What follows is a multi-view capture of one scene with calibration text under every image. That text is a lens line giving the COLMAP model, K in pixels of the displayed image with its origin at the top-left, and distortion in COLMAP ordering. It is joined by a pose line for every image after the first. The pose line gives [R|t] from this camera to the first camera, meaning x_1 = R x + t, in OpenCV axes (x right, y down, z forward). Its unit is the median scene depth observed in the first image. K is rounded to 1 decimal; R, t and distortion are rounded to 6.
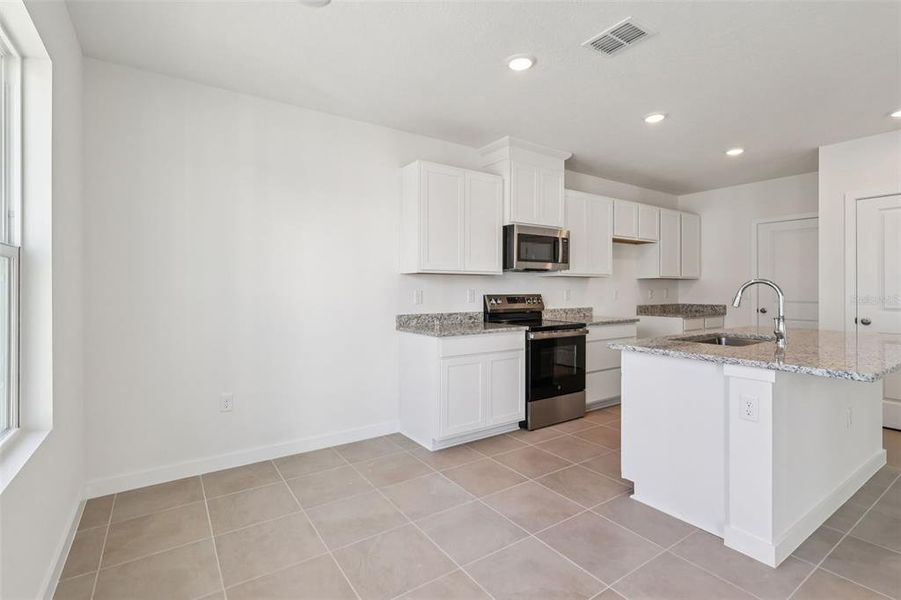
lens RADIAL K [[414.9, 0, 448.8], [0, 414.9, 292.5], [0, 0, 1]] dist [-0.002386, -0.000083]
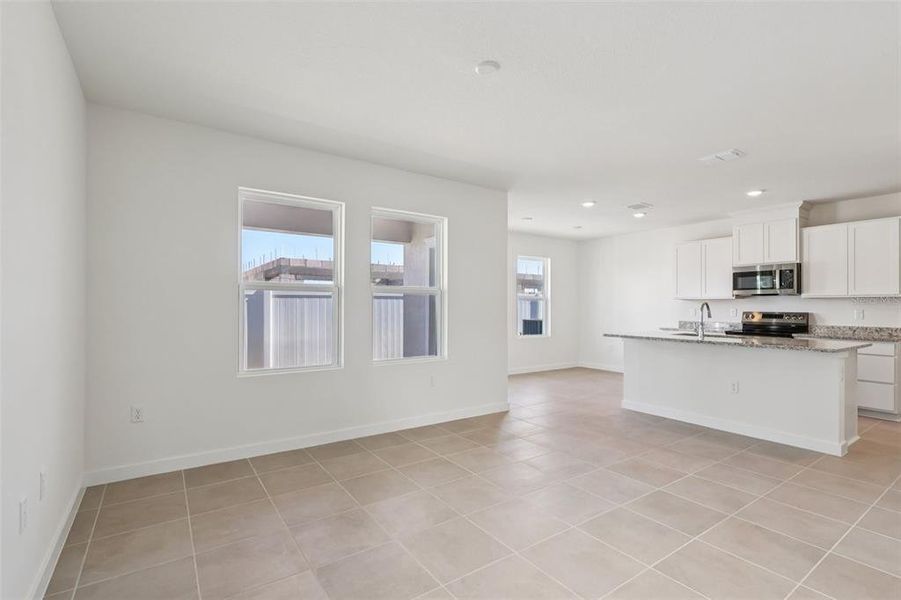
lens RADIAL K [[414.9, 0, 451.6], [0, 414.9, 306.5], [0, 0, 1]] dist [-0.002386, -0.000083]
pose [[0.003585, 0.002539, -0.999990, 1.866216], [-0.009676, 0.999950, 0.002505, -0.008616], [0.999947, 0.009667, 0.003609, -0.081769]]
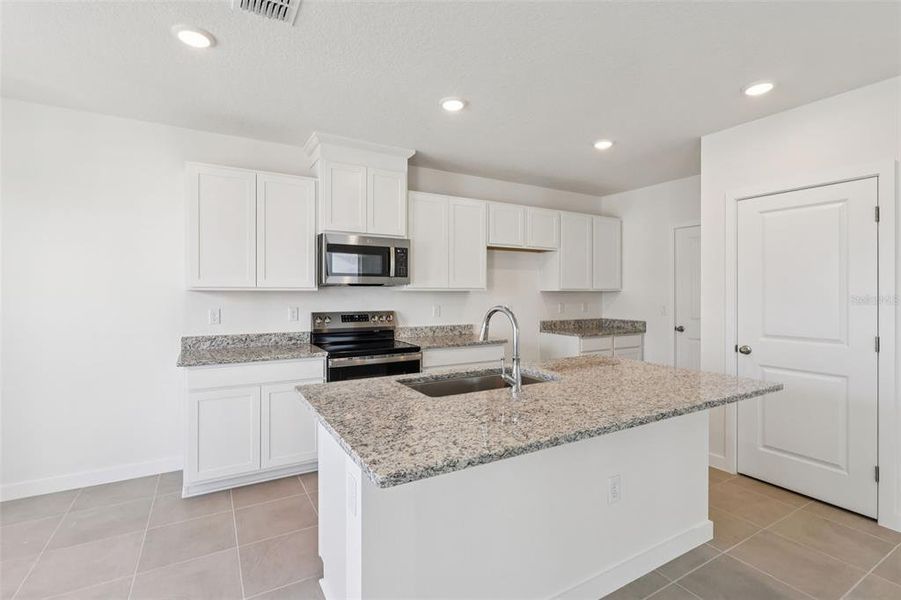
lens RADIAL K [[414.9, 0, 451.0], [0, 414.9, 297.6], [0, 0, 1]] dist [-0.002386, -0.000083]
pose [[0.997892, 0.003858, -0.064788, 0.515959], [-0.003627, 0.999987, 0.003682, -0.035870], [0.064801, -0.003440, 0.997892, 0.160251]]
